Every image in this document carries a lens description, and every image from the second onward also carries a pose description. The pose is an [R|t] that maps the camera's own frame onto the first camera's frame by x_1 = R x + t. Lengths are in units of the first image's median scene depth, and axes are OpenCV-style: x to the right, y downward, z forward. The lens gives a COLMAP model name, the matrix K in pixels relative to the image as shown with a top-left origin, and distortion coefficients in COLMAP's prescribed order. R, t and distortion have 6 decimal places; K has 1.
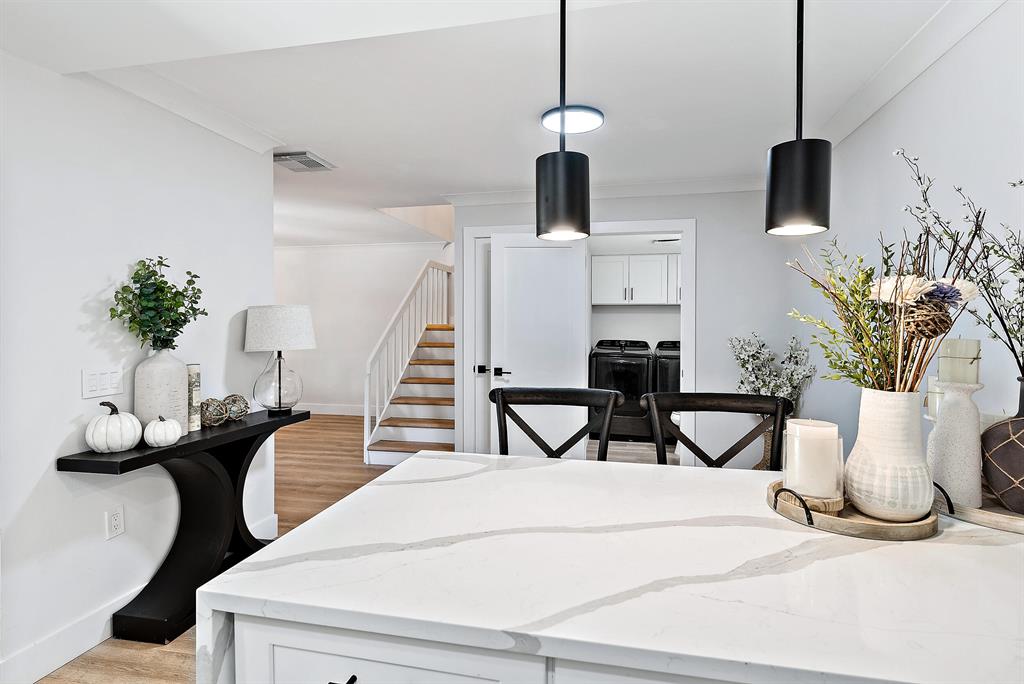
lens RADIAL K [[520.2, 0, 526.9], [0, 520.2, 331.0], [0, 0, 1]] dist [0.000591, 0.000079]
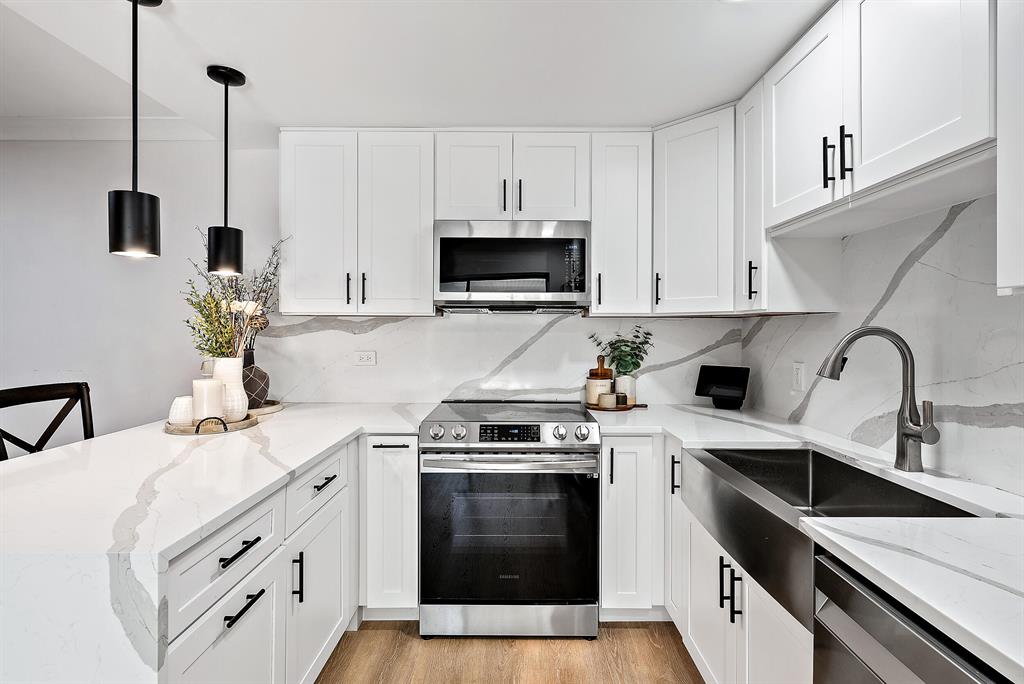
lens RADIAL K [[490.8, 0, 513.6], [0, 490.8, 324.8], [0, 0, 1]] dist [0.000083, 0.000000]
pose [[-0.191479, 0.002131, 0.981494, -1.223050], [0.008019, 0.999968, -0.000607, -0.000008], [-0.981464, 0.007755, -0.191490, 0.285939]]
